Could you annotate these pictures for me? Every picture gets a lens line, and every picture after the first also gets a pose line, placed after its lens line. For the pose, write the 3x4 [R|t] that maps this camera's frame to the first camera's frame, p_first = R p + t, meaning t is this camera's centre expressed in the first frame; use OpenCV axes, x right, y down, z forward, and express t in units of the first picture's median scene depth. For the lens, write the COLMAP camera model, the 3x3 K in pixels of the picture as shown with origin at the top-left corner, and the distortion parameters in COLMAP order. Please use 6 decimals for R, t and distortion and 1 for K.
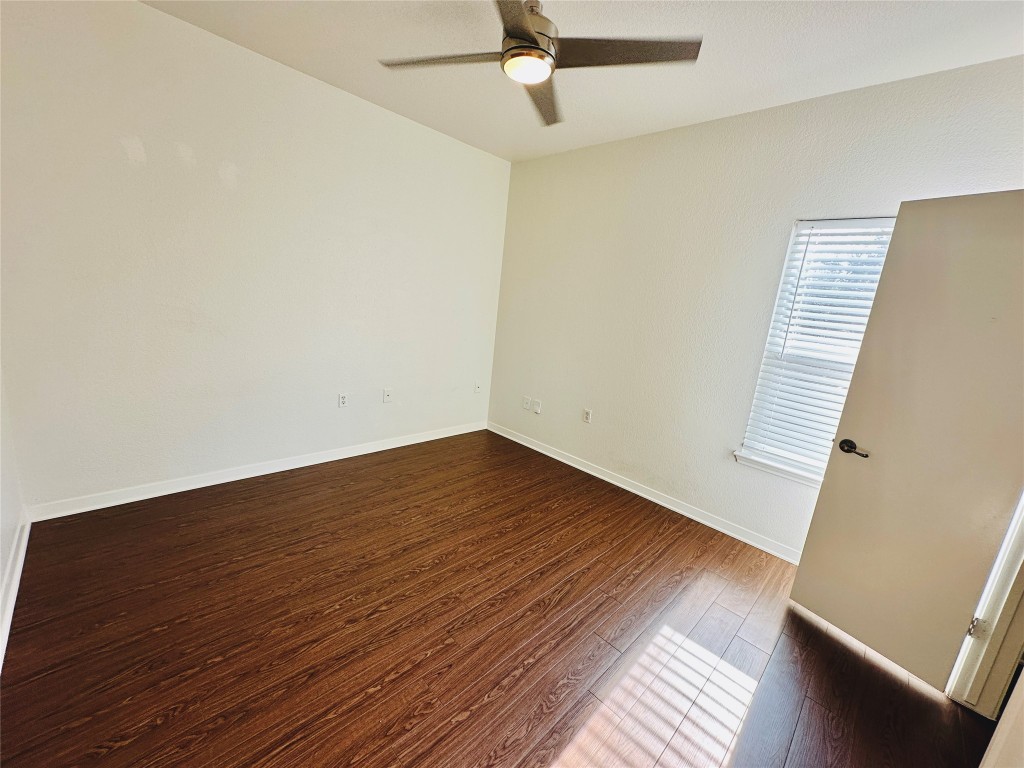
lens RADIAL K [[406.9, 0, 513.5], [0, 406.9, 386.0], [0, 0, 1]] dist [-0.001623, -0.001553]
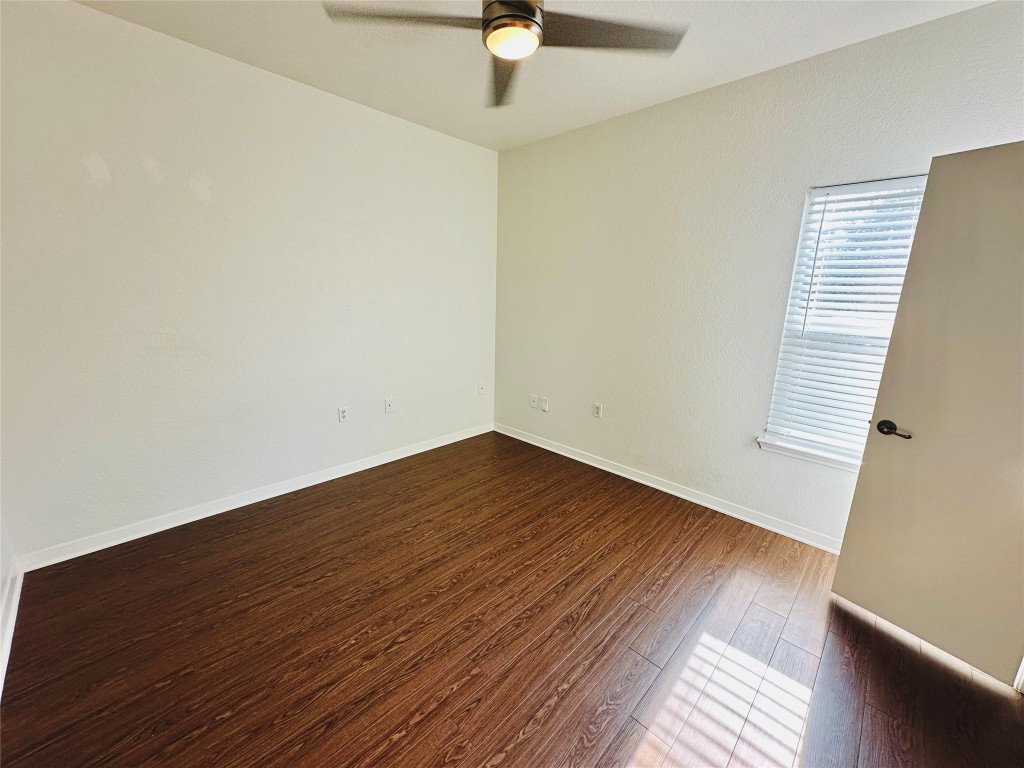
lens RADIAL K [[406.9, 0, 513.3], [0, 406.9, 385.1], [0, 0, 1]] dist [-0.001623, -0.001553]
pose [[0.996989, -0.077454, -0.003828, -0.015998], [0.077495, 0.996921, 0.011980, -0.024426], [0.002888, -0.012240, 0.999921, 0.072488]]
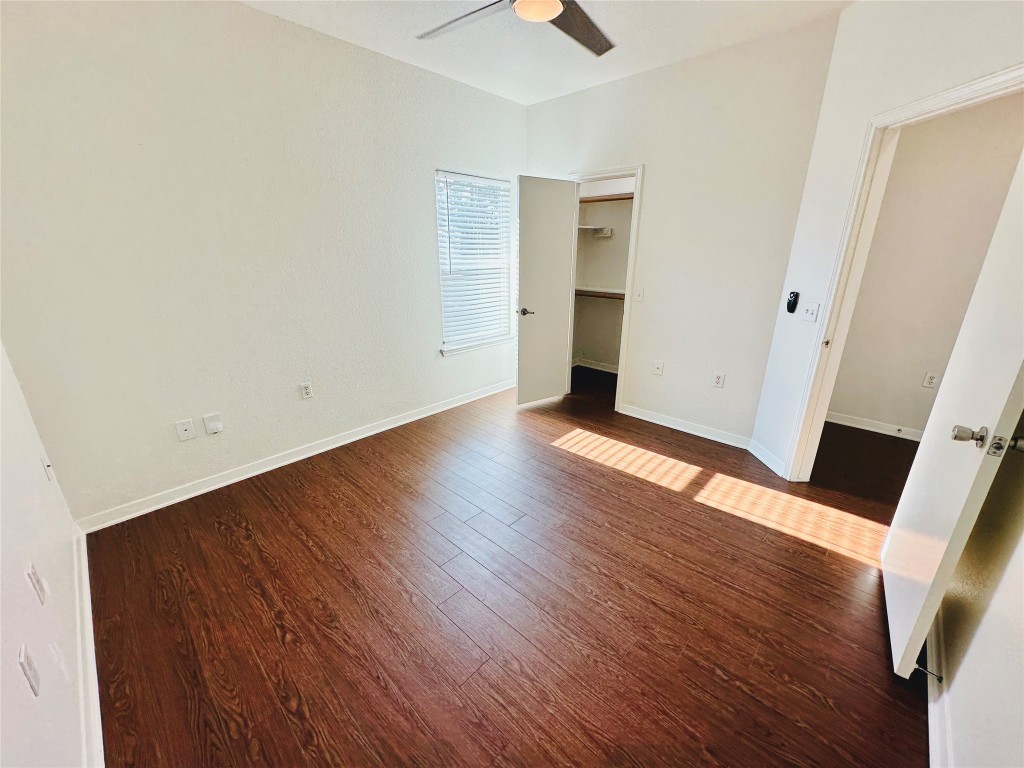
lens RADIAL K [[406.9, 0, 510.6], [0, 406.9, 384.0], [0, 0, 1]] dist [-0.001623, -0.001553]
pose [[-0.023560, -0.408199, 0.912589, -1.028409], [0.212930, 0.889848, 0.403524, -0.326737], [-0.976783, 0.203824, 0.065952, 1.001684]]
